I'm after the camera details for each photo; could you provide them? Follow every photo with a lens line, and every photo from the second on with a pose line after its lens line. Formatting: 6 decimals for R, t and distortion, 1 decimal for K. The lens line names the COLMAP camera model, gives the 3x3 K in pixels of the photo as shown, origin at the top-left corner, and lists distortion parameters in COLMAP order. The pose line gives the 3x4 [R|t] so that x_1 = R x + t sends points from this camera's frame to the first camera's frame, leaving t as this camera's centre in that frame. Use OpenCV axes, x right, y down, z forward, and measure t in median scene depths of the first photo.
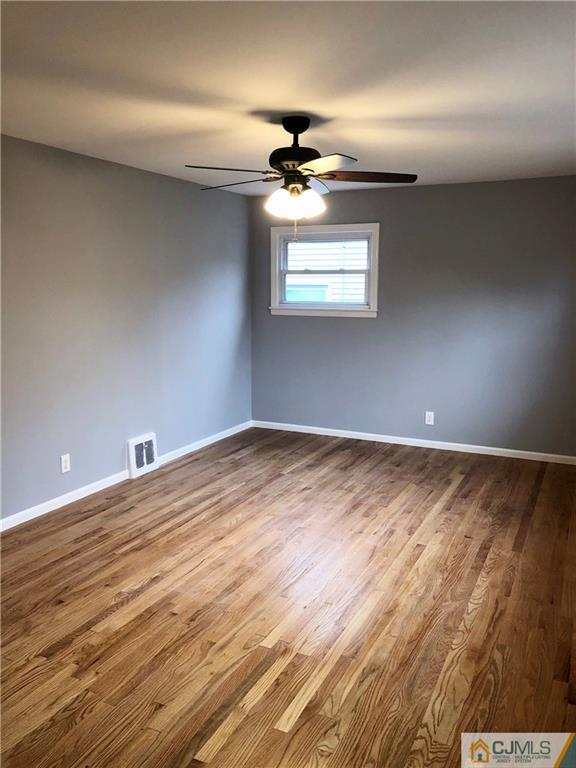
lens RADIAL K [[630.4, 0, 288.0], [0, 630.4, 383.9], [0, 0, 1]] dist [0.022776, -0.006453]
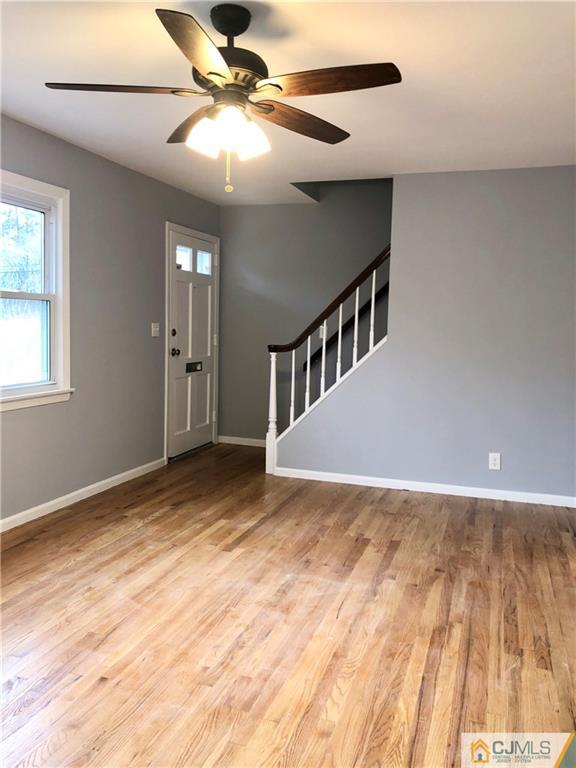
lens RADIAL K [[630.4, 0, 287.5], [0, 630.4, 383.3], [0, 0, 1]] dist [0.022776, -0.006453]
pose [[-0.991888, -0.010832, -0.126649, 0.030615], [-0.042656, 0.966950, 0.251374, -0.206400], [0.119740, 0.254737, -0.959568, 1.790352]]
